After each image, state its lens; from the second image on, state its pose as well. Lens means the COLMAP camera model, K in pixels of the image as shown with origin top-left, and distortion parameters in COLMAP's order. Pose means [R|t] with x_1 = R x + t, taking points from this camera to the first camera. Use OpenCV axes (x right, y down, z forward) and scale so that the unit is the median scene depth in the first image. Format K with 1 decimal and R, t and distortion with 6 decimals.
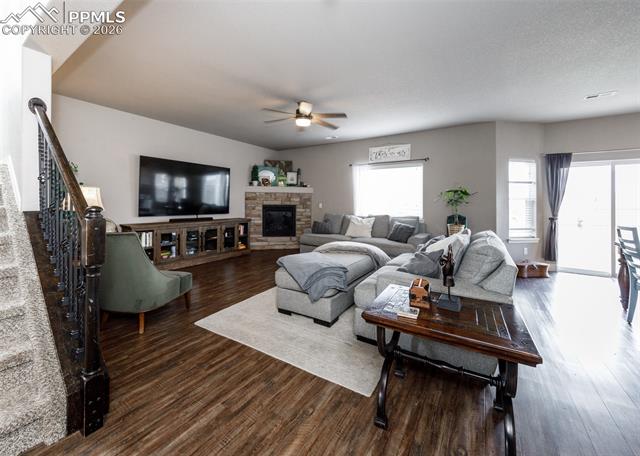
lens RADIAL K [[249.1, 0, 325.6], [0, 249.1, 201.8], [0, 0, 1]] dist [0.003150, -0.000325]
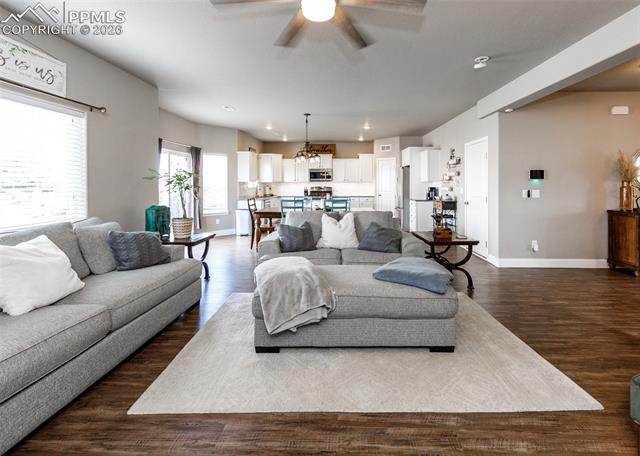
lens RADIAL K [[294.9, 0, 340.3], [0, 294.9, 185.7], [0, 0, 1]] dist [-0.000193, 0.002078]
pose [[-0.526549, -0.015693, 0.850000, -0.358454], [-0.008240, 0.999877, 0.013355, -0.017520], [-0.850105, 0.000028, -0.526614, 0.800366]]
